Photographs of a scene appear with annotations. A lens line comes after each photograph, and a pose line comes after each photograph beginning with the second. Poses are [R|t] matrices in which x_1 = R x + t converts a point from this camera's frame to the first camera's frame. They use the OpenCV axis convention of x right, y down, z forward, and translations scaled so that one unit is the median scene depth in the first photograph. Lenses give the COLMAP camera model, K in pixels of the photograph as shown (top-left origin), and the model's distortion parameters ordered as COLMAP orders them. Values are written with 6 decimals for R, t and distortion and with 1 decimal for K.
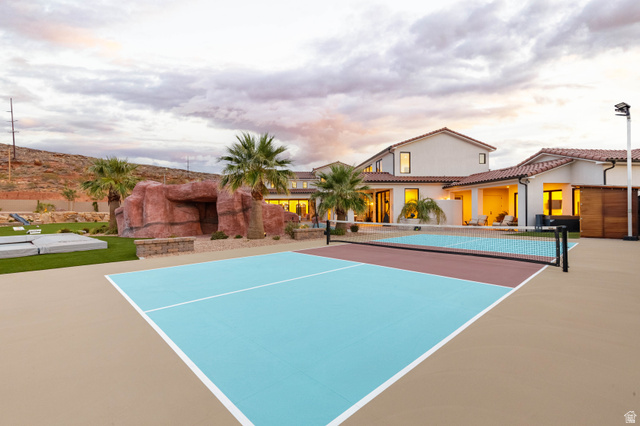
lens RADIAL K [[293.6, 0, 319.4], [0, 293.6, 214.8], [0, 0, 1]] dist [0.001592, -0.000160]
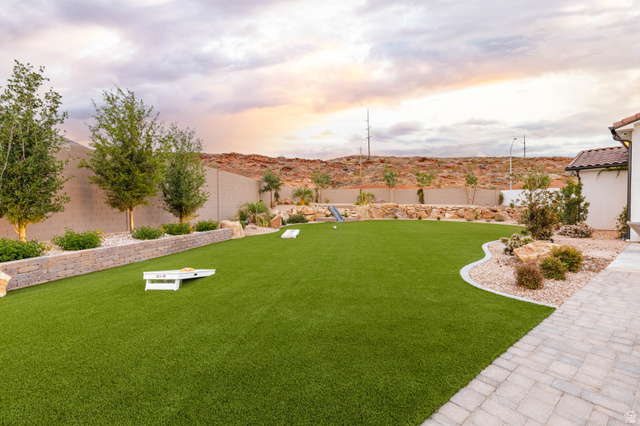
lens RADIAL K [[293.6, 0, 319.7], [0, 293.6, 211.1], [0, 0, 1]] dist [0.001592, -0.000160]
pose [[0.537033, 0.017881, -0.843372, -0.340658], [-0.008351, 0.999839, 0.015881, -0.002165], [0.843520, -0.001485, 0.537096, 0.475395]]
